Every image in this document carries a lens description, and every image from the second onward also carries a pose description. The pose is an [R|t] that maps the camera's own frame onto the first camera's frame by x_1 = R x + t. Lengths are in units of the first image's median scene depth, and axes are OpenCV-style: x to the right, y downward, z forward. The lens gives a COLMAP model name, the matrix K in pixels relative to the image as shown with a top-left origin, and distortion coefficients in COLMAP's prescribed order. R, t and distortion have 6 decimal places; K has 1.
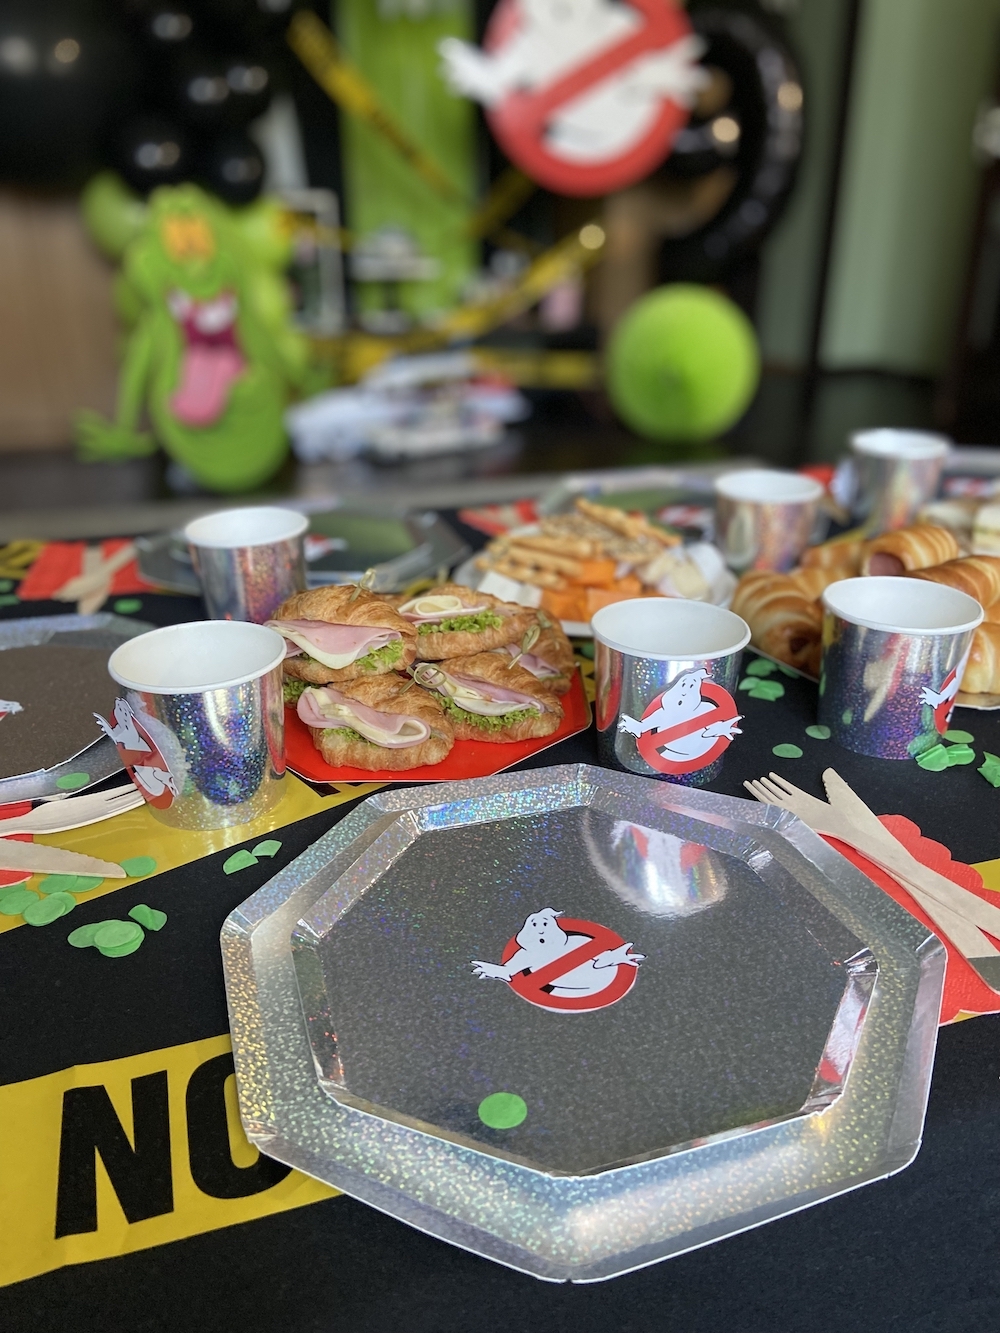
lens RADIAL K [[1001.5, 0, 509.4], [0, 1001.5, 665.4], [0, 0, 1]] dist [0.128012, -0.171197]
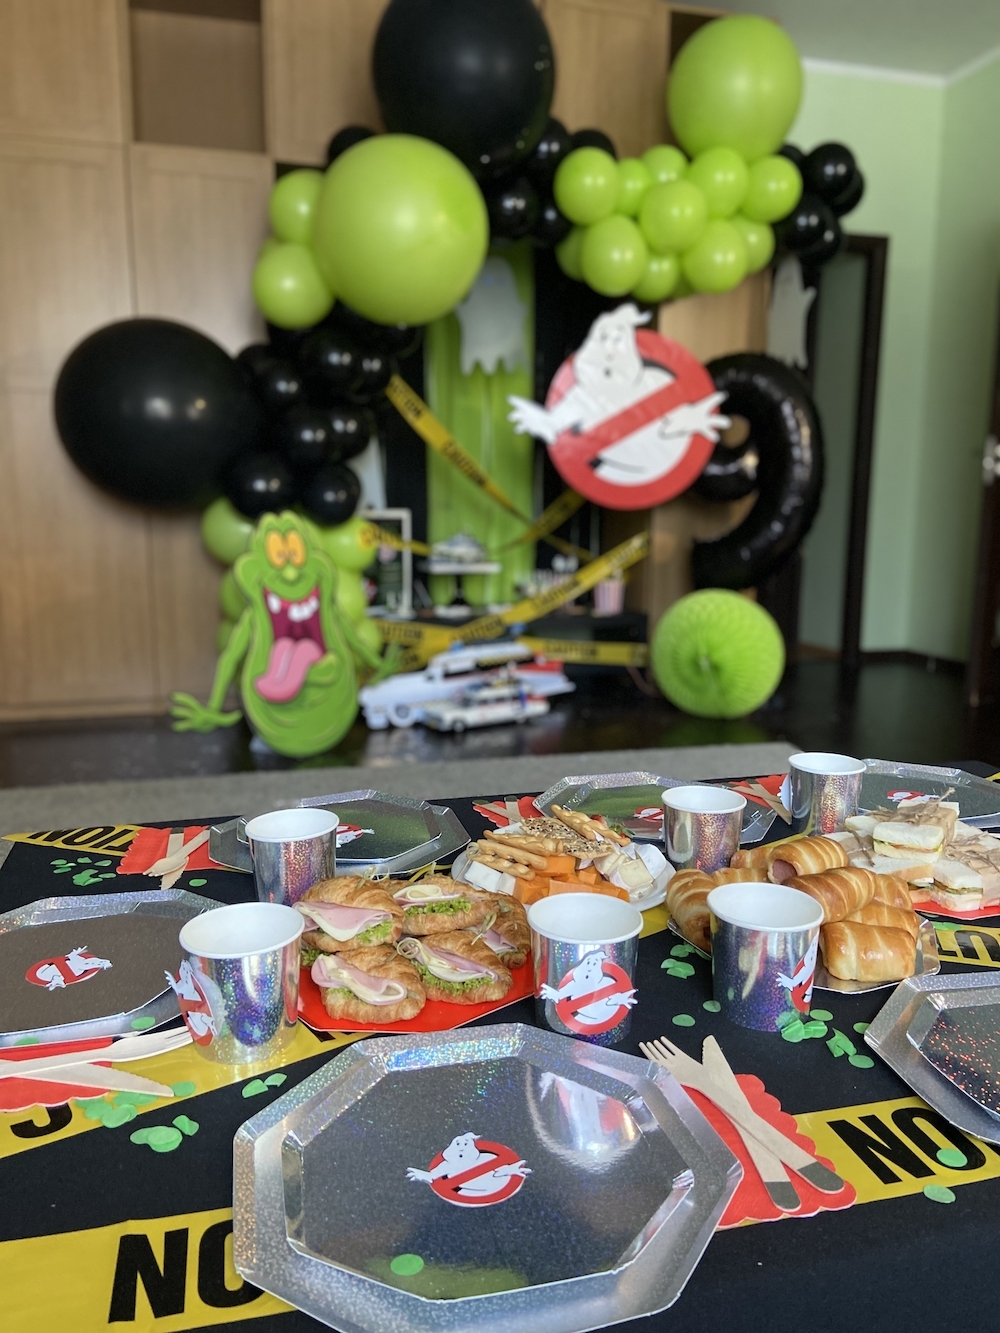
lens RADIAL K [[1001.5, 0, 509.4], [0, 1001.5, 665.4], [0, 0, 1]] dist [0.128012, -0.171197]
pose [[0.997447, 0.016682, -0.069438, 0.140801], [-0.033594, 0.967640, -0.250089, -0.022293], [0.063019, 0.251784, 0.965730, -0.392848]]
